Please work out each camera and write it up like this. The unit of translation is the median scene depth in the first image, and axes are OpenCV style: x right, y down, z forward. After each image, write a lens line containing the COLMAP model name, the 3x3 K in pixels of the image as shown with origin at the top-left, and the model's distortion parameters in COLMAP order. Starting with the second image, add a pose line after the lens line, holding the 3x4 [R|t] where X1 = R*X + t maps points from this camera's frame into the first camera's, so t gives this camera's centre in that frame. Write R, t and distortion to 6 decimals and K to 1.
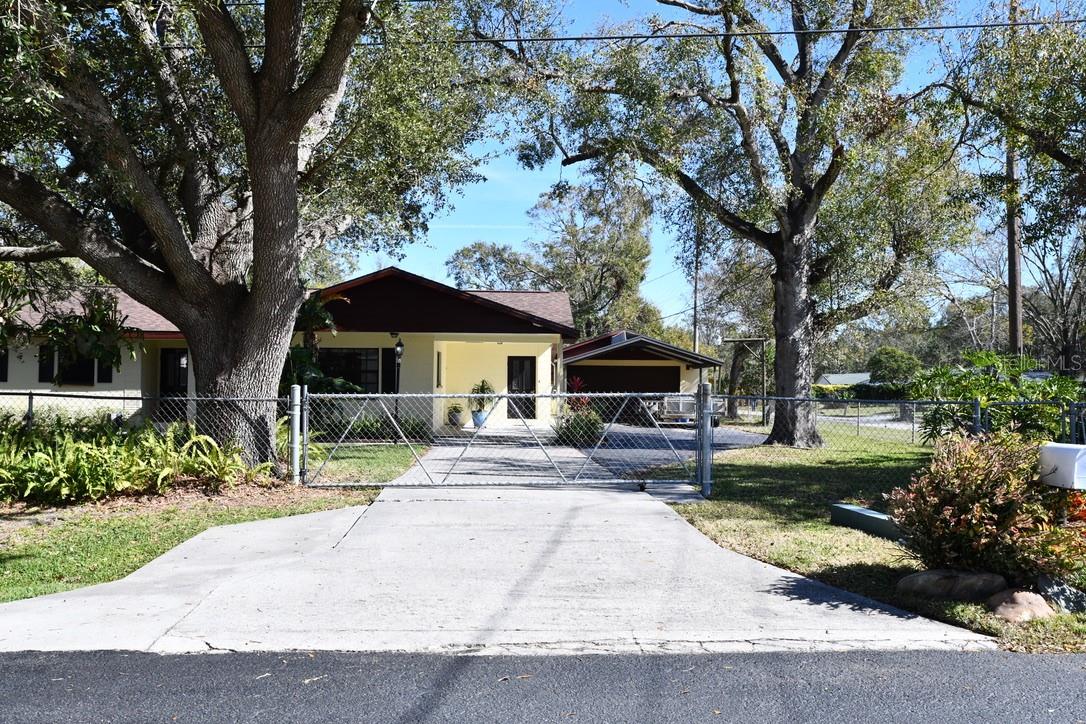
lens RADIAL K [[1093.9, 0, 543.0], [0, 1093.9, 362.0], [0, 0, 1]] dist [0.001553, 0.000461]
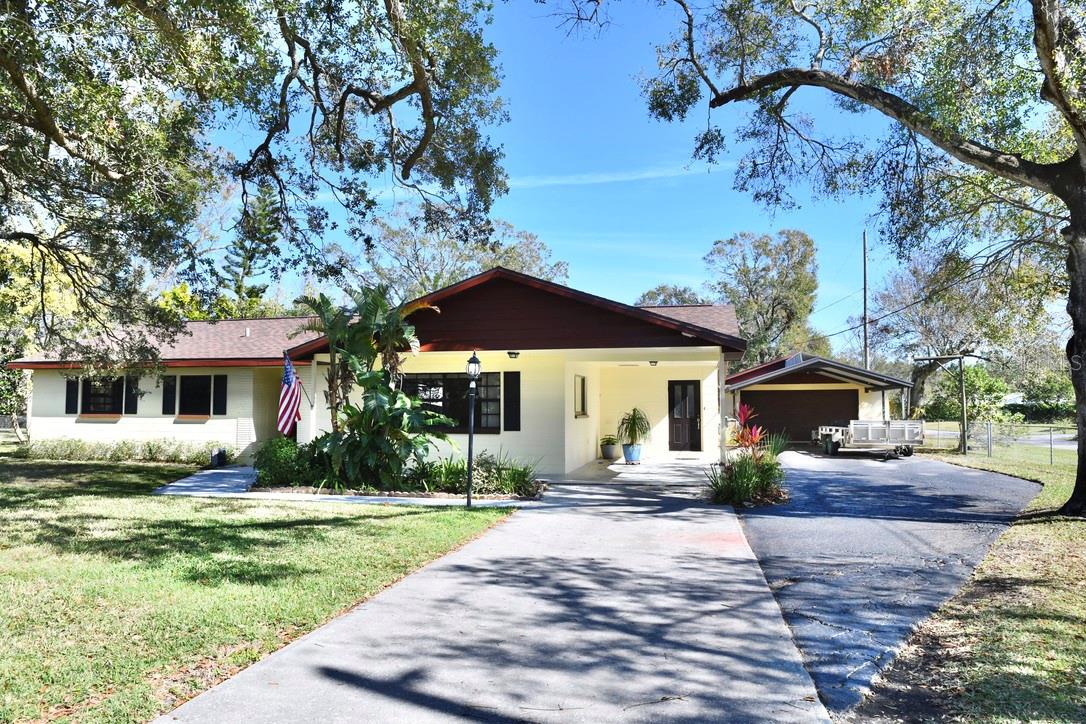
lens RADIAL K [[719.7, 0, 543.0], [0, 719.7, 362.0], [0, 0, 1]] dist [-0.151836, 0.069970]
pose [[0.966015, -0.025835, -0.257192, 0.017257], [0.014854, 0.998897, -0.044548, 0.003596], [0.258059, 0.039213, 0.965333, 0.363395]]
